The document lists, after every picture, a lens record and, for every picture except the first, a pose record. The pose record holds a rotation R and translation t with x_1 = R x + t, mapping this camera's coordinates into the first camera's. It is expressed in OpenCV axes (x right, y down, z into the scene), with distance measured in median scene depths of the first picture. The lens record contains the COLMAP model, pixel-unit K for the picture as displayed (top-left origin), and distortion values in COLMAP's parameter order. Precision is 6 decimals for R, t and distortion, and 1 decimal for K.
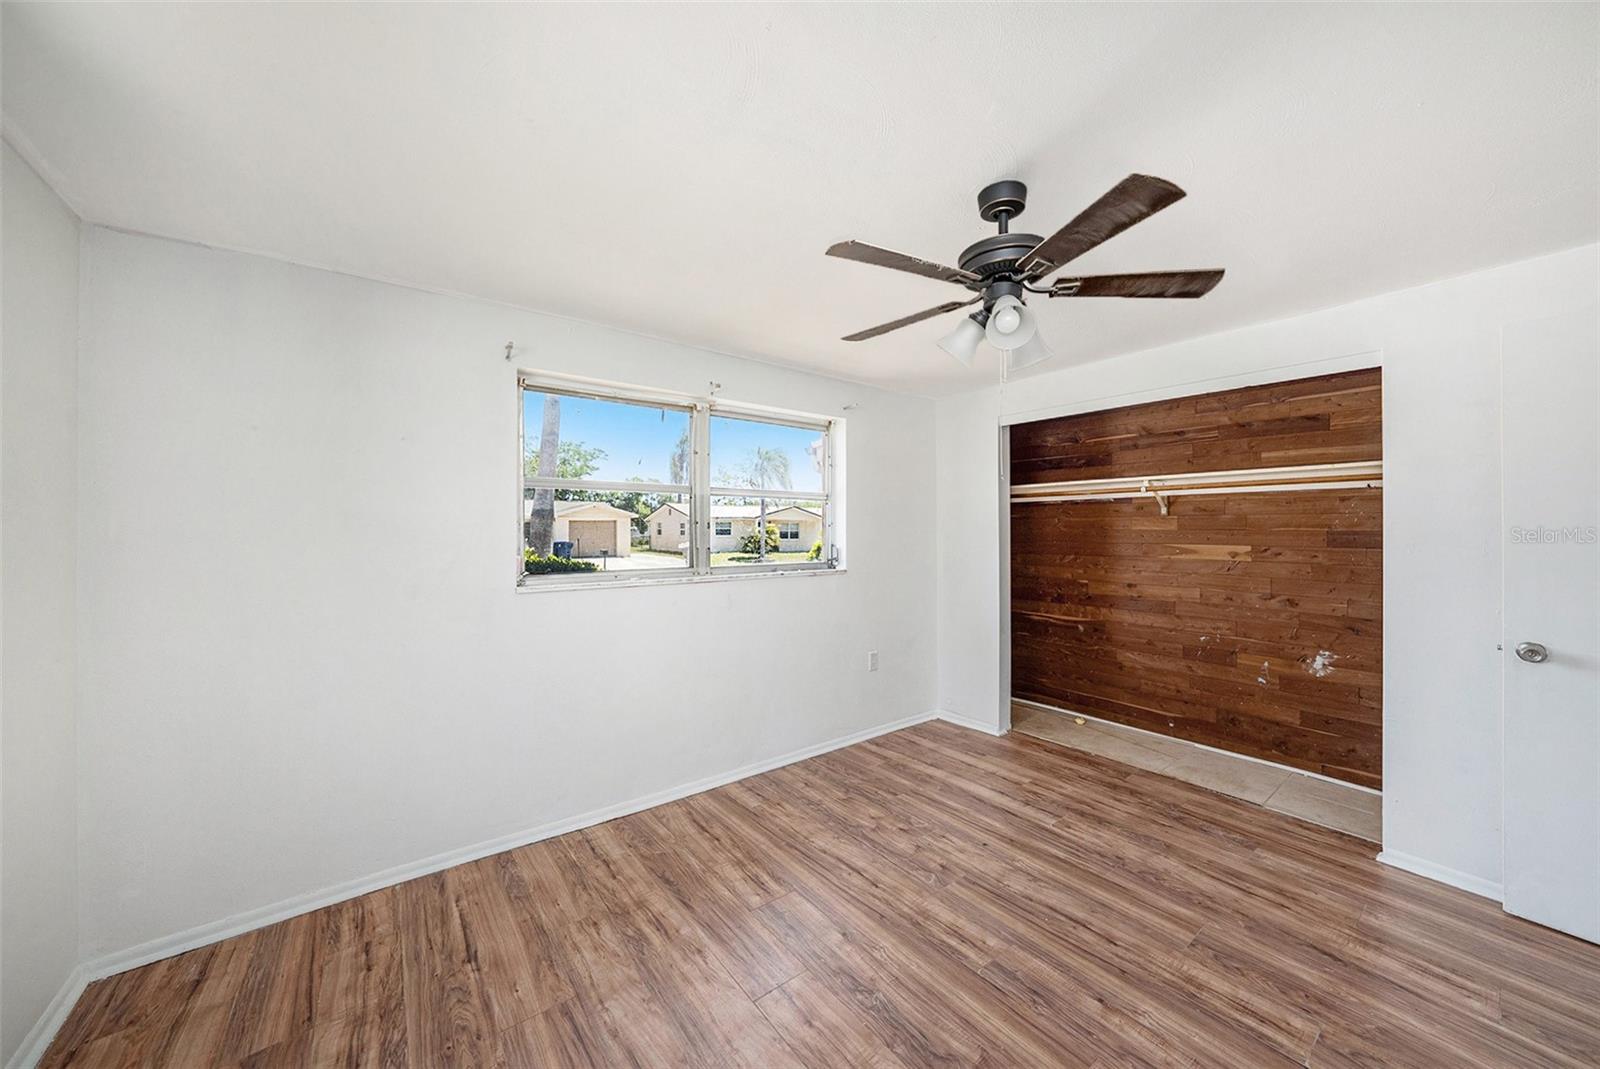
lens RADIAL K [[558.8, 0, 813.6], [0, 558.8, 530.6], [0, 0, 1]] dist [-0.015111, 0.004554]
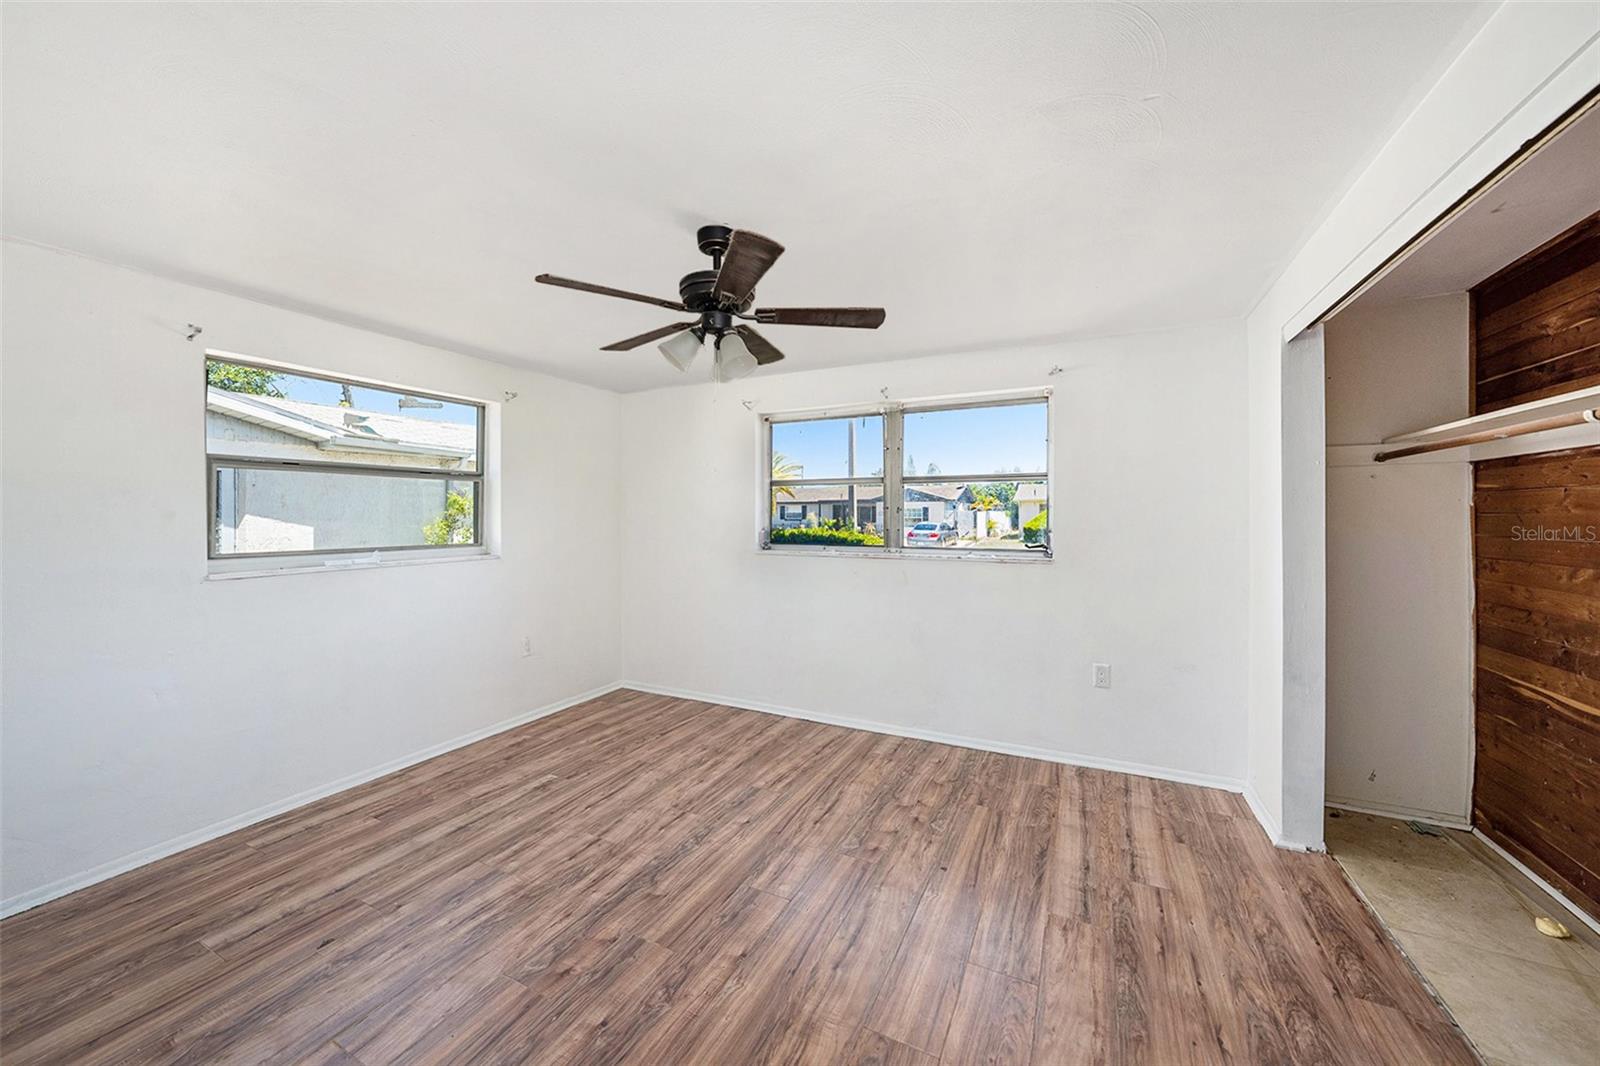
lens RADIAL K [[558.8, 0, 813.6], [0, 558.8, 529.1], [0, 0, 1]] dist [-0.015111, 0.004554]
pose [[0.466614, 0.024151, -0.884132, 0.886475], [-0.001188, 0.999643, 0.026679, 0.000916], [0.884460, -0.011399, 0.466476, 0.371072]]
